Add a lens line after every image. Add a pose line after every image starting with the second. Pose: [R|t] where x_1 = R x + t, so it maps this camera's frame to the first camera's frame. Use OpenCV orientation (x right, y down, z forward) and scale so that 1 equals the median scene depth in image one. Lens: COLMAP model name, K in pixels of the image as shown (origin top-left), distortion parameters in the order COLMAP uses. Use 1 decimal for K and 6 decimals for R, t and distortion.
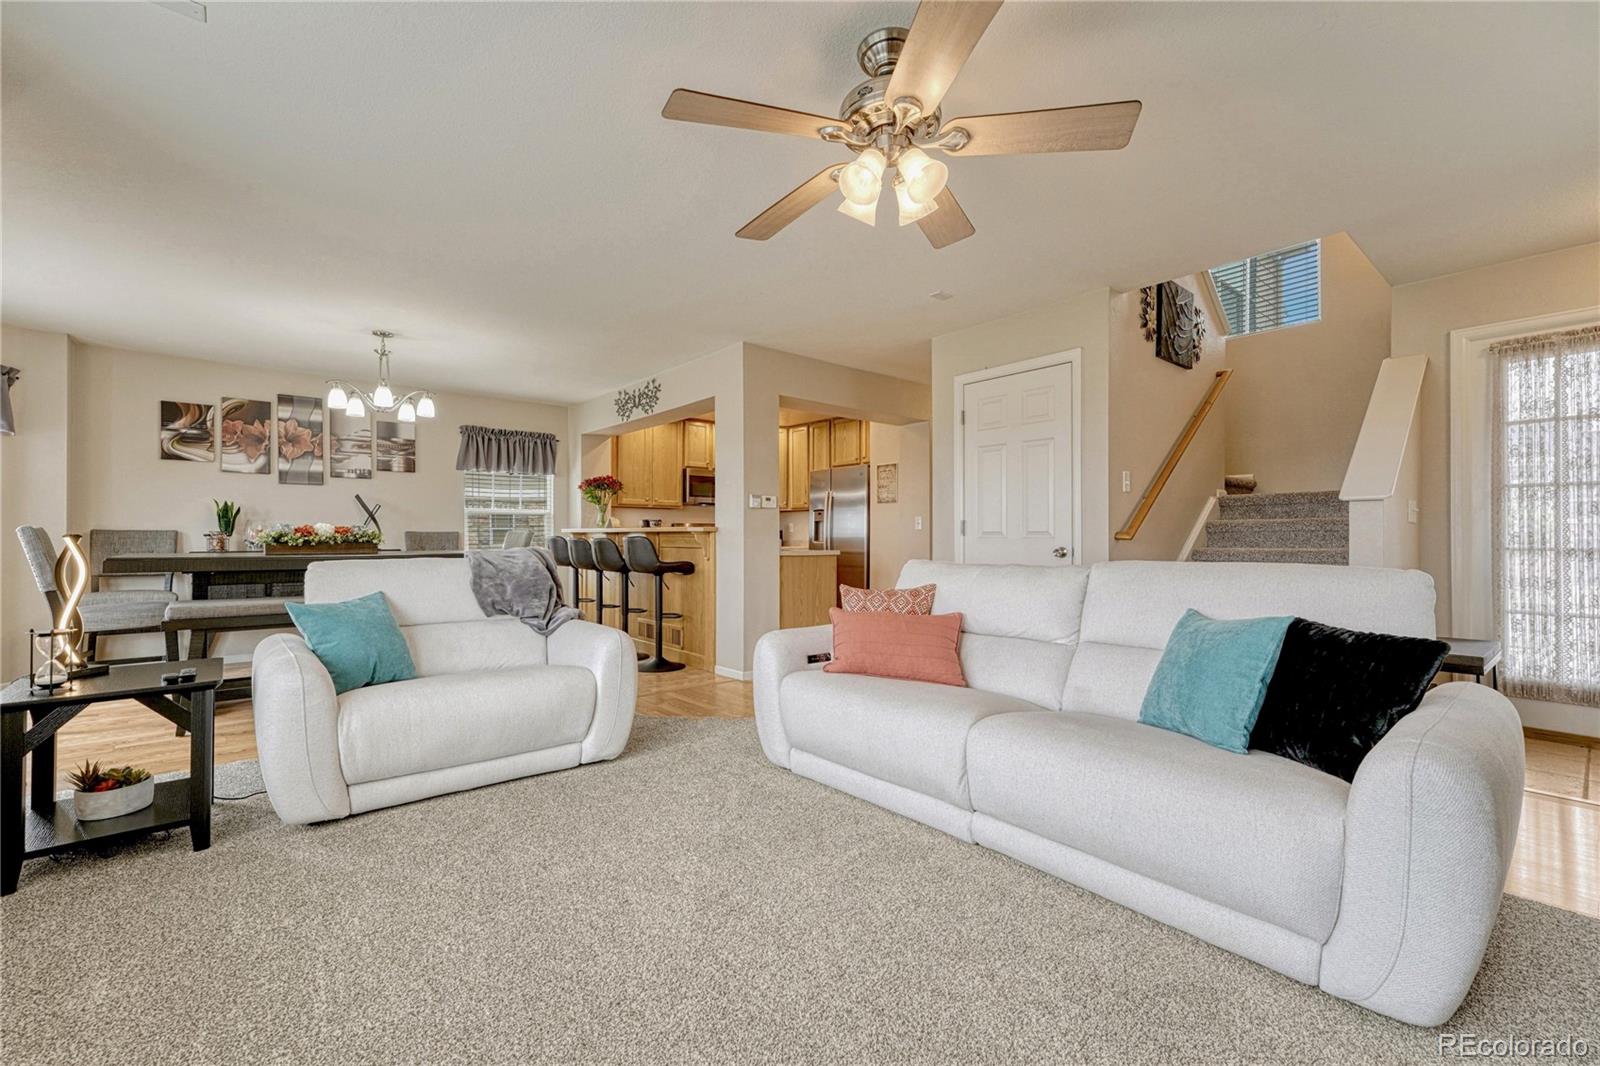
lens RADIAL K [[663.0, 0, 794.9], [0, 663.0, 532.9], [0, 0, 1]] dist [0.013948, 0.000067]
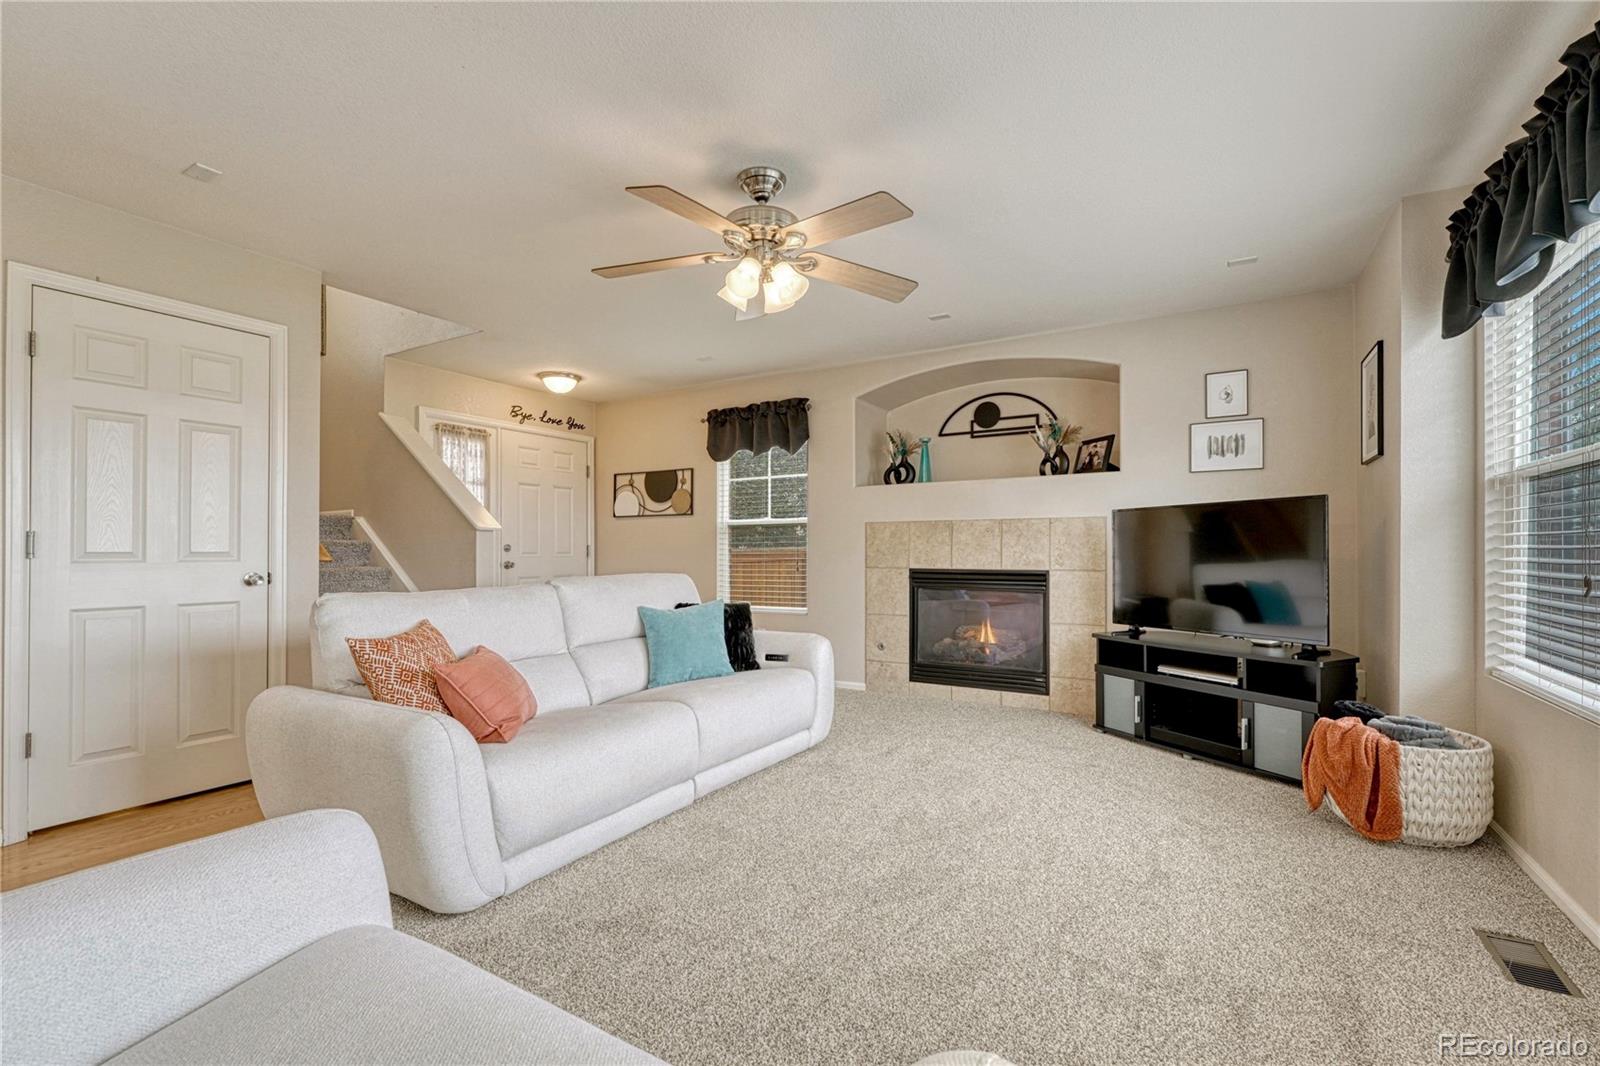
lens RADIAL K [[700.0, 0, 800.0], [0, 700.0, 533.0], [0, 0, 1]] dist [-0.001543, -0.000097]
pose [[-0.319036, 0.029023, 0.947298, -0.397443], [0.000660, 0.999538, -0.030402, 0.000923], [-0.947742, -0.009074, -0.318908, 0.465448]]
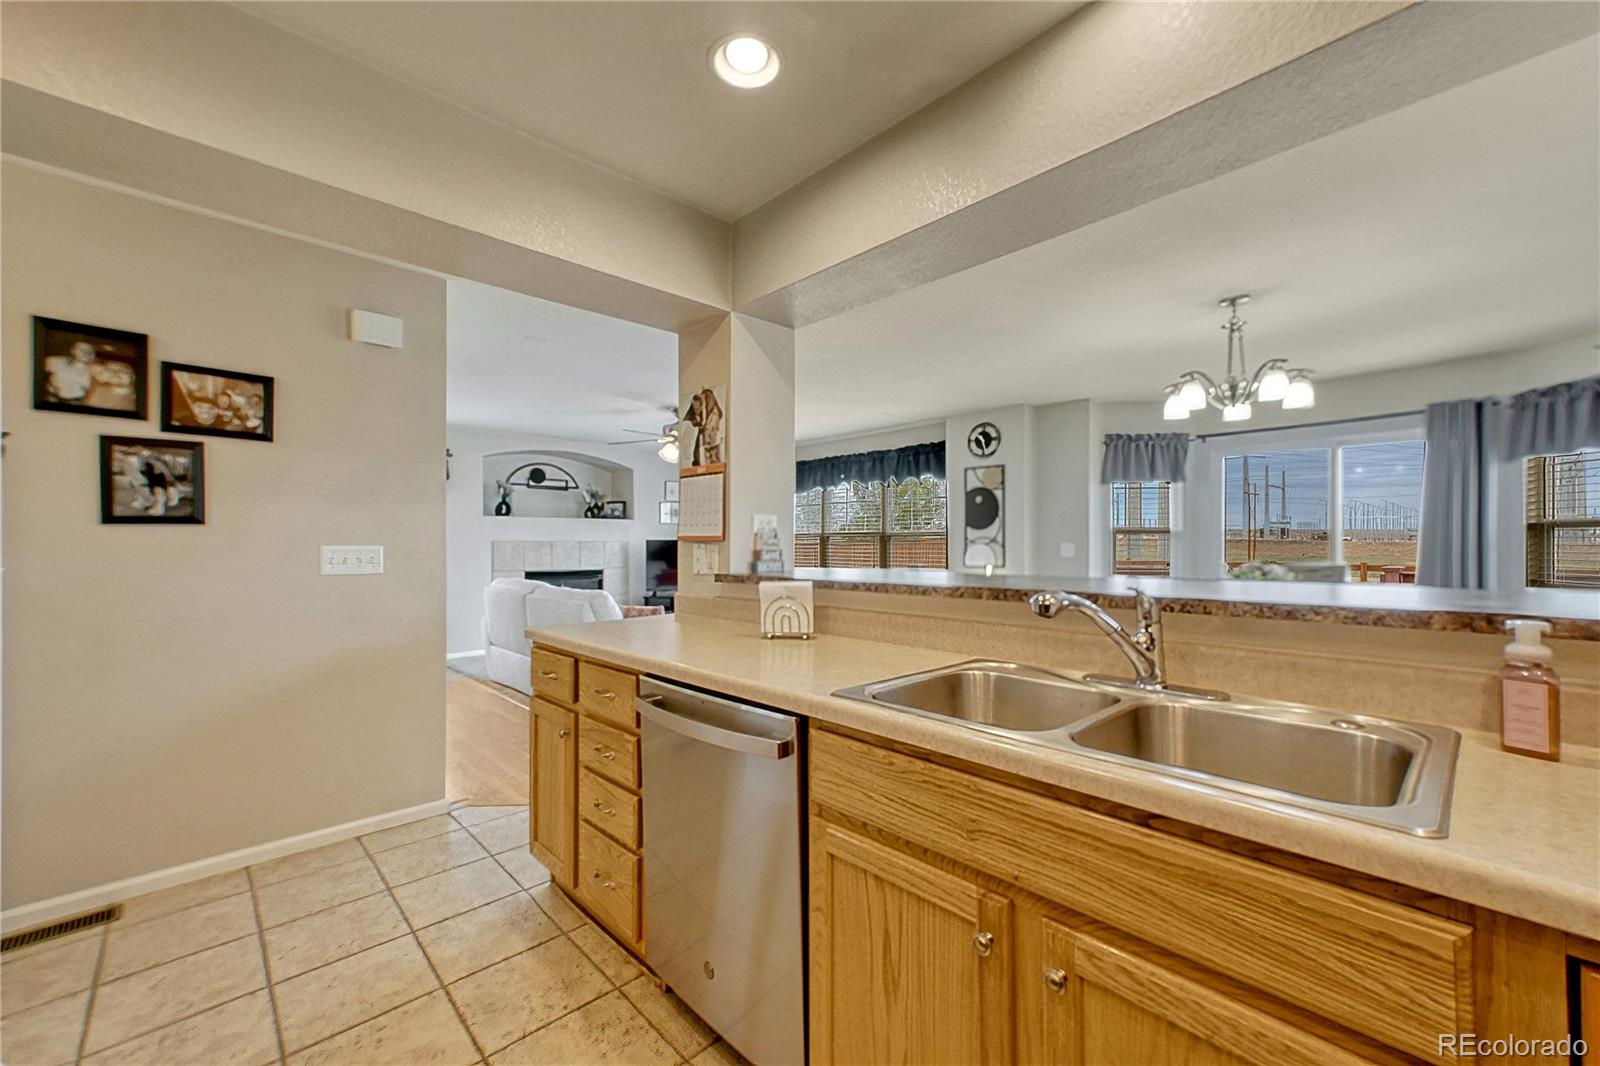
lens RADIAL K [[642.3, 0, 797.0], [0, 642.3, 541.2], [0, 0, 1]] dist [0.024639, 0.000135]
pose [[-0.998677, 0.003758, -0.051283, -0.085012], [0.004328, 0.999930, -0.011017, -0.023803], [0.051238, -0.011224, -0.998623, 1.383151]]
